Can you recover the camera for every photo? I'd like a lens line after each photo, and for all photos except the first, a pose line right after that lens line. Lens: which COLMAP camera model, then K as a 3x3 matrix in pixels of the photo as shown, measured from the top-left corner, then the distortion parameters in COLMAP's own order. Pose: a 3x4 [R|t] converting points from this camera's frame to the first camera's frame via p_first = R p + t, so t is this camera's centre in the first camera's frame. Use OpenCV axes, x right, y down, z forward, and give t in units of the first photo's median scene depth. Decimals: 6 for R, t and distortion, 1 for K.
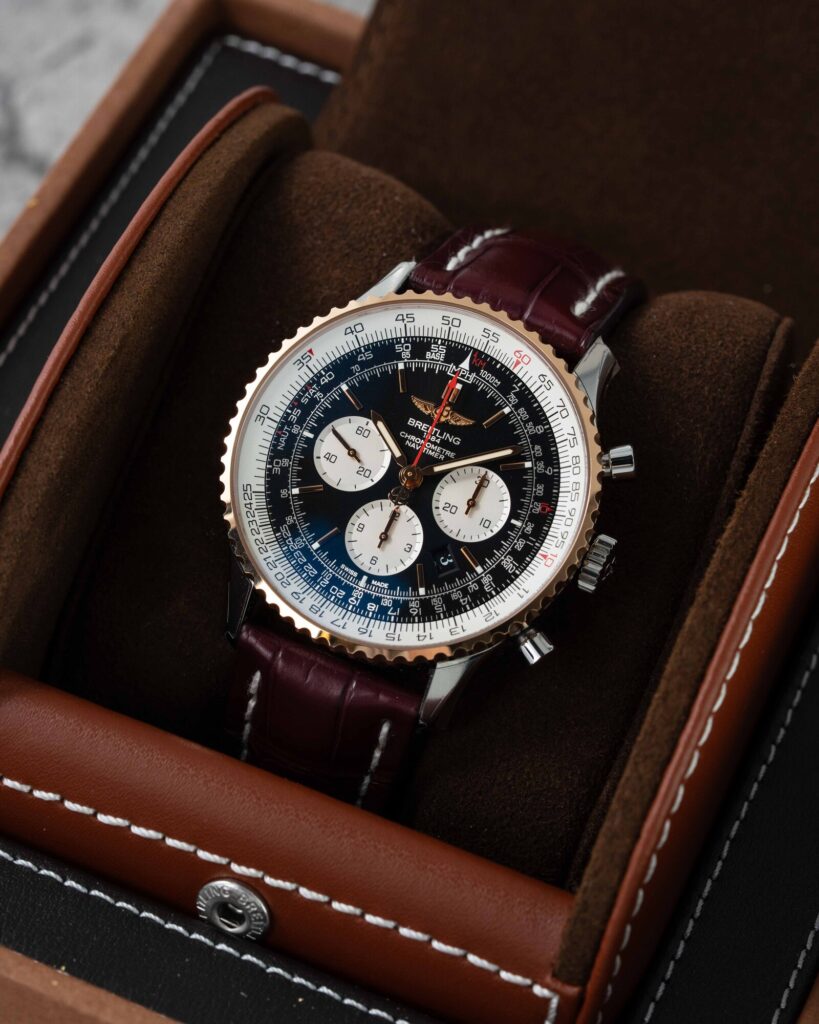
lens RADIAL K [[4271.3, 0, 415.3], [0, 4271.3, 501.3], [0, 0, 1]] dist [-0.008791, 0.000000]
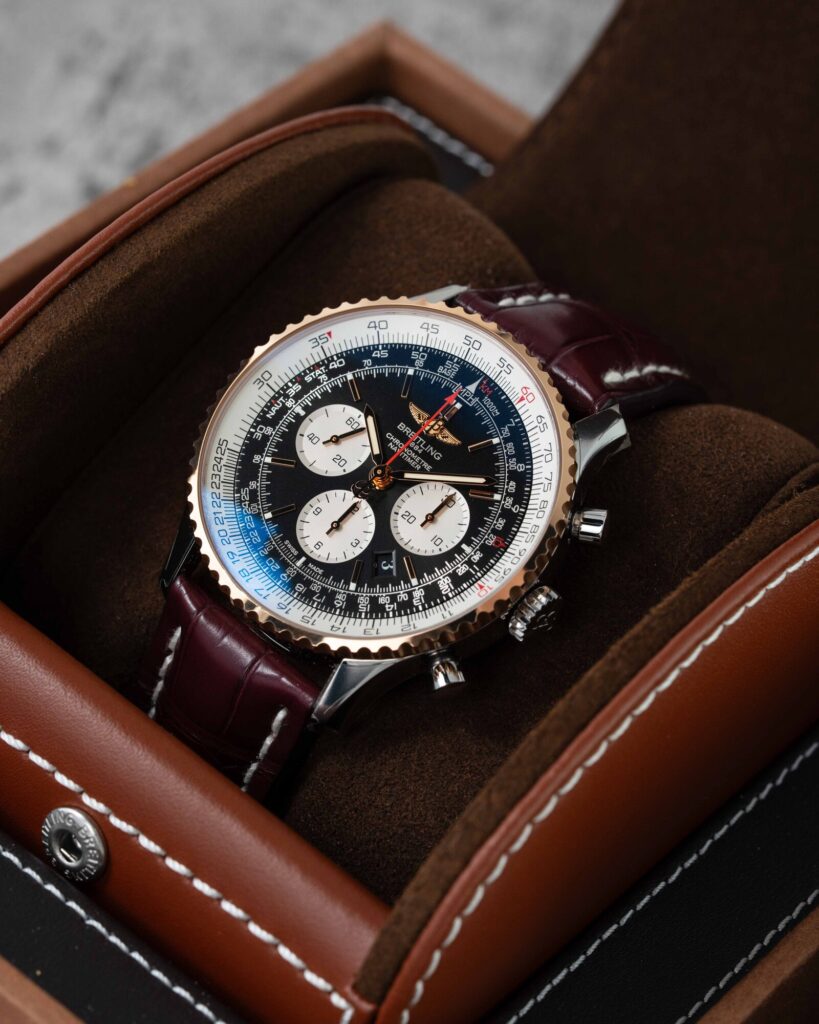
lens RADIAL K [[4271.3, 0, 401.4], [0, 4271.3, 517.3], [0, 0, 1]] dist [-0.008791, 0.000000]
pose [[0.943559, 0.278443, -0.179351, 0.181652], [-0.298464, 0.949582, -0.095980, 0.095803], [0.143584, 0.144093, 0.979092, 0.042627]]
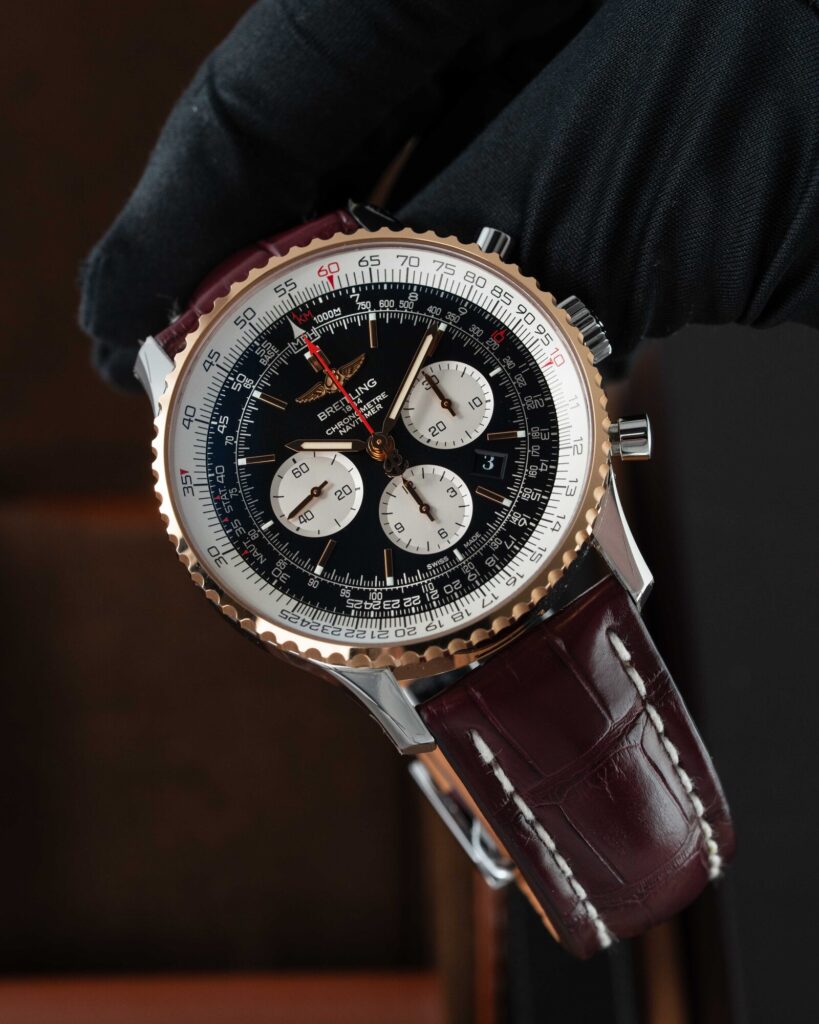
lens RADIAL K [[4271.3, 0, 417.0], [0, 4271.3, 517.8], [0, 0, 1]] dist [-0.008791, 0.000000]
pose [[0.525468, -0.793418, 0.307198, -0.265060], [0.835109, 0.550028, -0.007879, 0.014499], [-0.162716, 0.260684, 0.951613, 0.206916]]
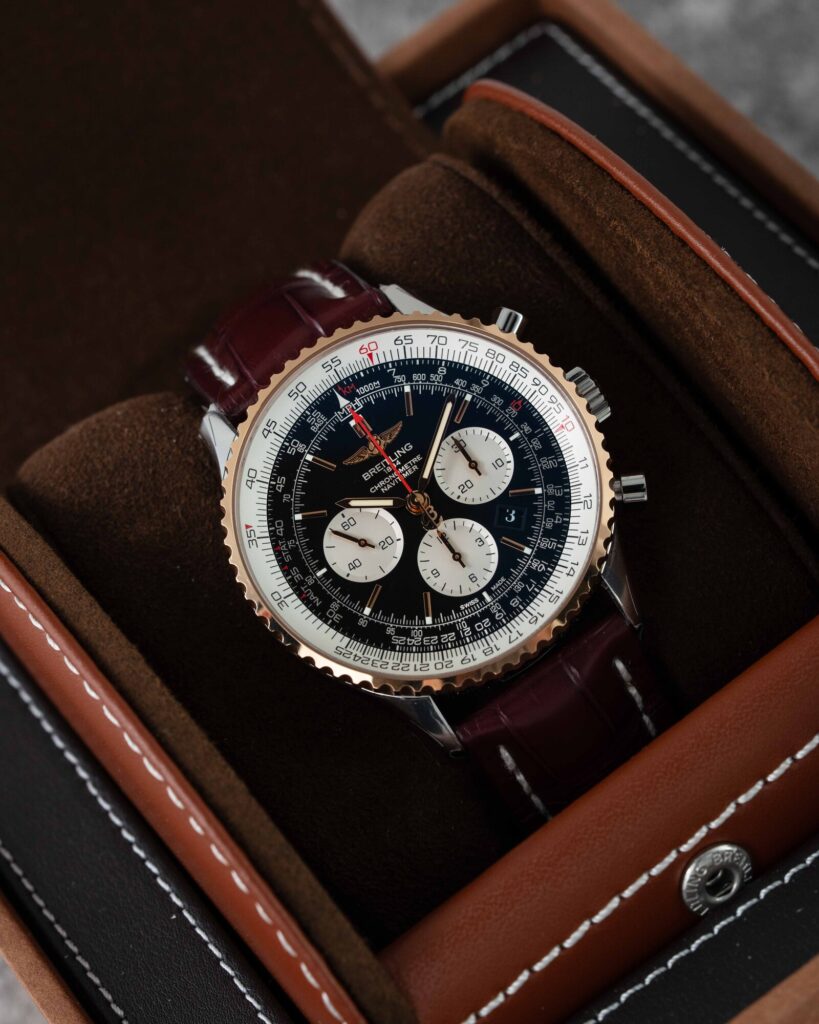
lens RADIAL K [[4271.3, 0, 412.3], [0, 4271.3, 510.2], [0, 0, 1]] dist [-0.008791, 0.000000]
pose [[0.503827, -0.816018, 0.283324, -0.278783], [0.842076, 0.537087, 0.049454, -0.053994], [-0.192525, 0.213664, 0.957748, 0.067970]]
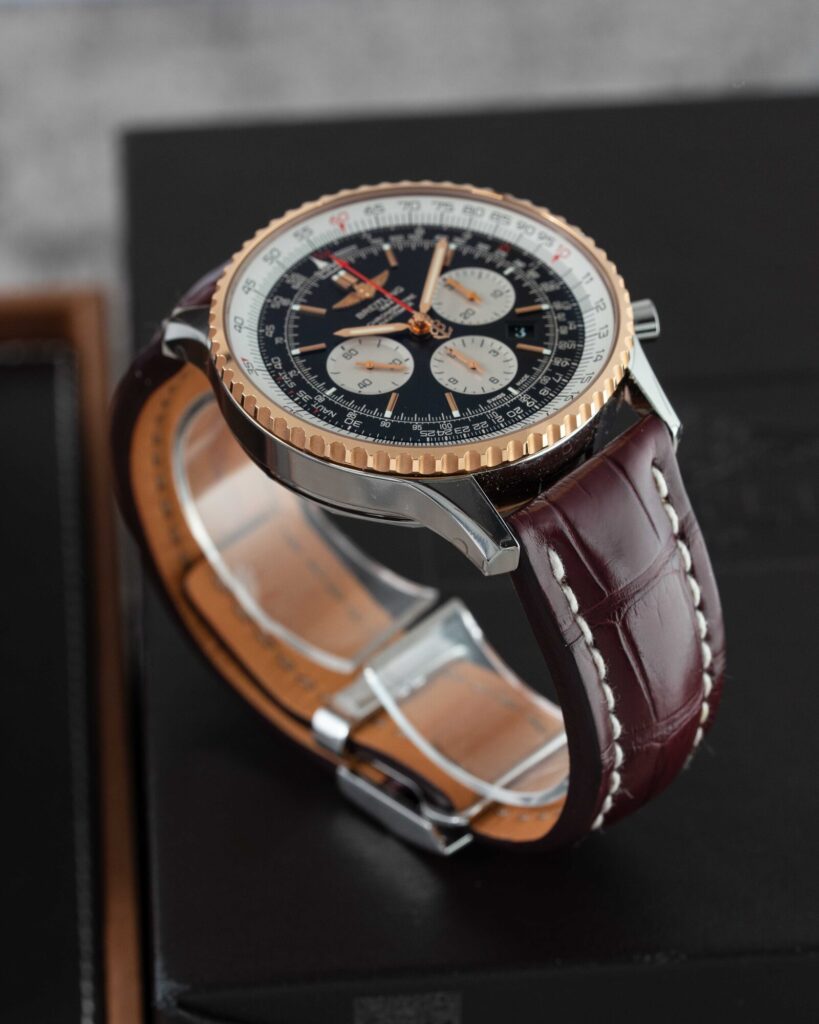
lens RADIAL K [[4271.3, 0, 409.0], [0, 4271.3, 511.7], [0, 0, 1]] dist [-0.008791, 0.000000]
pose [[0.333958, -0.577975, 0.744592, -0.700506], [0.900036, 0.430198, -0.069744, 0.072267], [-0.280011, 0.693451, 0.663867, 0.425177]]
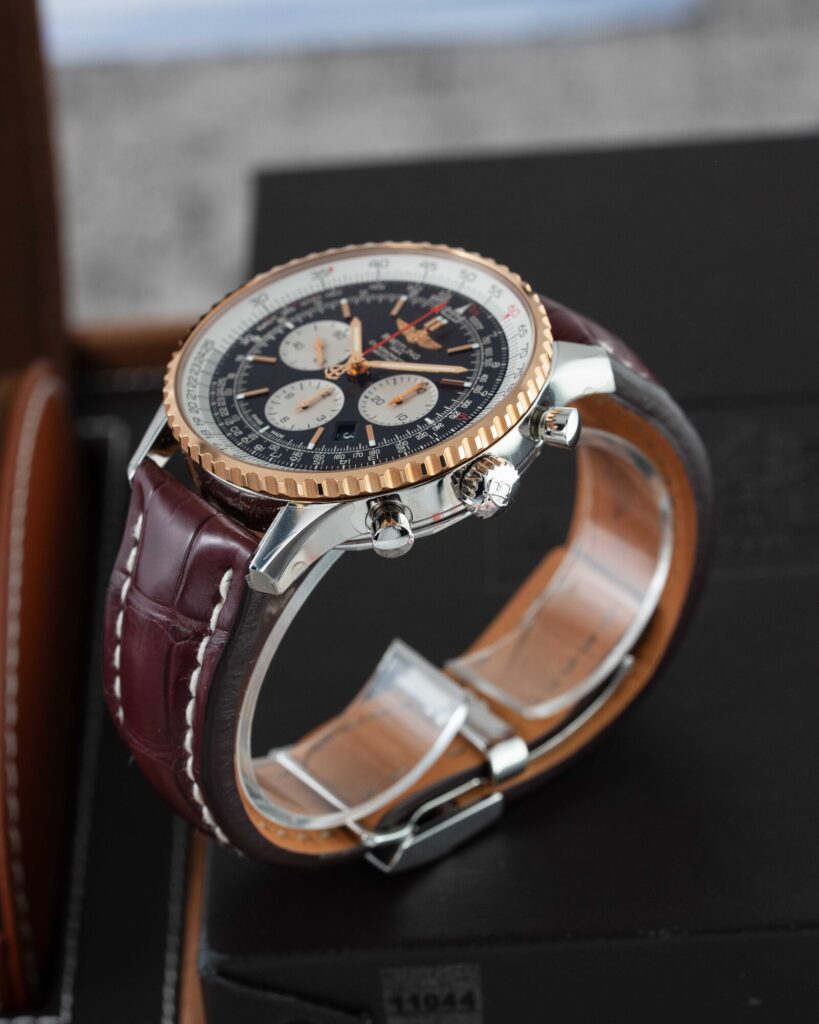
lens RADIAL K [[4271.3, 0, 410.3], [0, 4271.3, 510.5], [0, 0, 1]] dist [-0.008791, 0.000000]
pose [[0.884830, 0.258092, -0.387896, 0.397224], [-0.424024, 0.791097, -0.440874, 0.445762], [0.193078, 0.554576, 0.809423, 0.229145]]
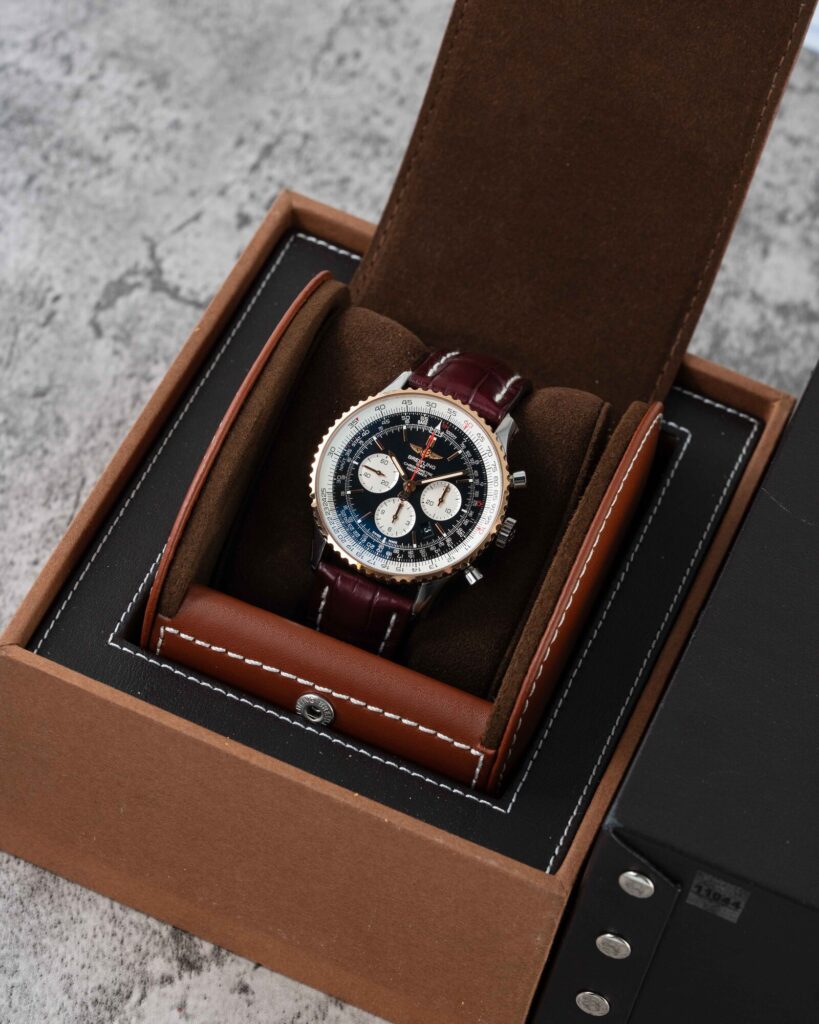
lens RADIAL K [[4271.3, 0, 409.0], [0, 4271.3, 510.7], [0, 0, 1]] dist [-0.008791, 0.000000]
pose [[0.999117, 0.015475, 0.039073, -0.075848], [-0.016084, 0.999753, 0.015313, -0.023933], [-0.038826, -0.015928, 0.999119, -0.912689]]
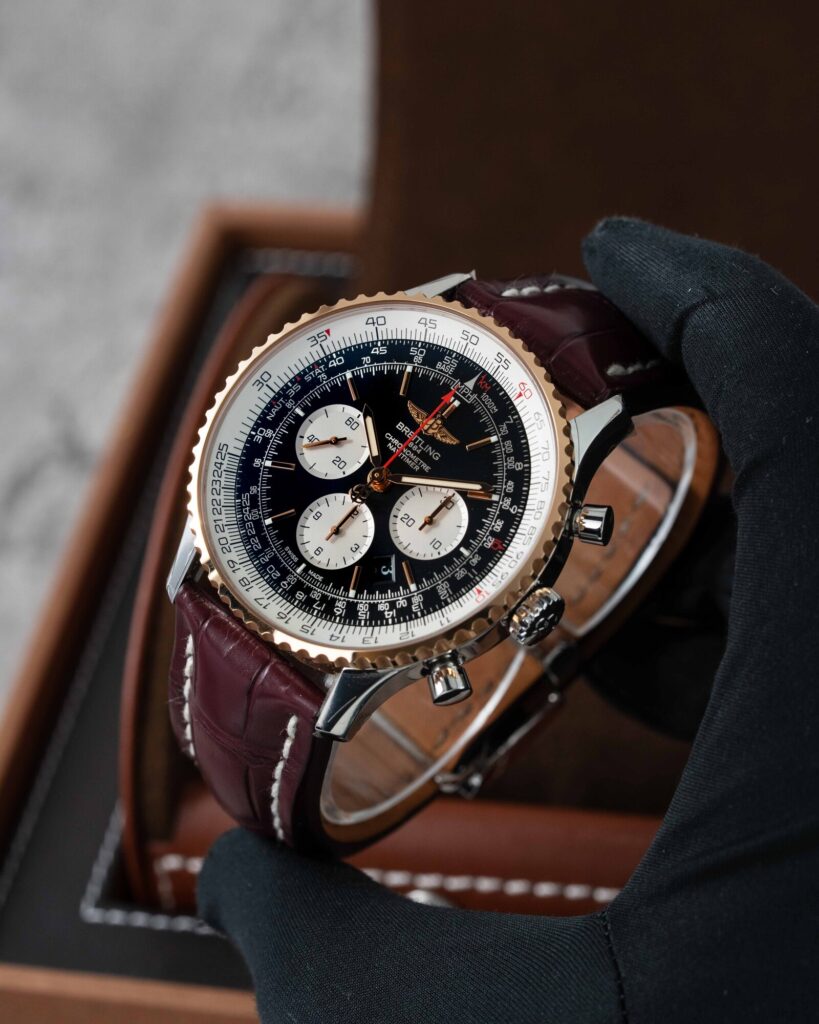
lens RADIAL K [[4271.3, 0, 409.7], [0, 4271.3, 511.4], [0, 0, 1]] dist [-0.008791, 0.000000]
pose [[0.936205, 0.259652, -0.236856, 0.237040], [-0.268671, 0.963213, -0.006039, 0.005409], [0.226575, 0.069290, 0.971526, 0.059329]]
